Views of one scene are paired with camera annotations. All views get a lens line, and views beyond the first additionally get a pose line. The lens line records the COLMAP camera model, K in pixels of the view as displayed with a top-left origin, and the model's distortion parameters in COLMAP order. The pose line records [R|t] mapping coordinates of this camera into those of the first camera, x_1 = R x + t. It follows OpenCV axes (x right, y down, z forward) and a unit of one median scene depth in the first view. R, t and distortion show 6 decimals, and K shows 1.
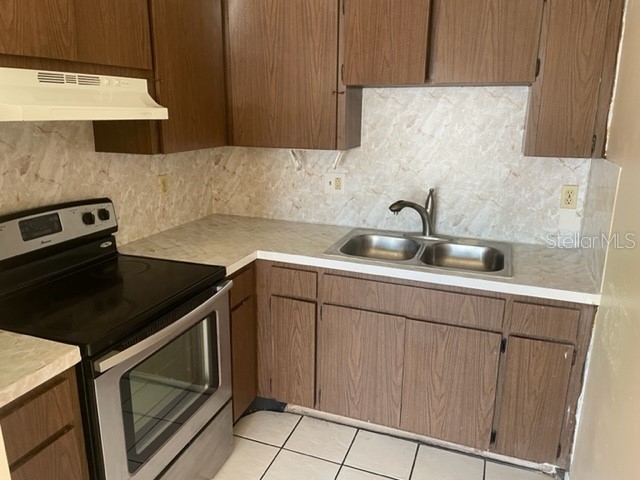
lens RADIAL K [[493.2, 0, 318.2], [0, 493.2, 236.6], [0, 0, 1]] dist [0.098444, -0.138445]
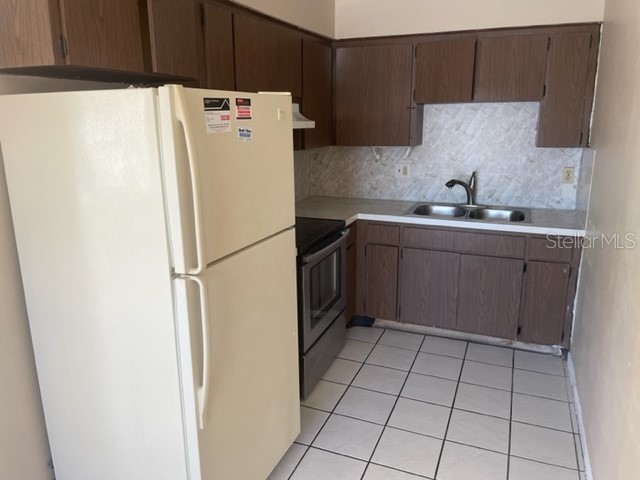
lens RADIAL K [[493.2, 0, 318.2], [0, 493.2, 236.6], [0, 0, 1]] dist [0.098444, -0.138445]
pose [[0.999518, -0.010100, -0.029347, -0.196352], [0.009577, 0.999794, -0.017907, 0.121492], [0.029522, 0.017617, 0.999409, -0.498999]]
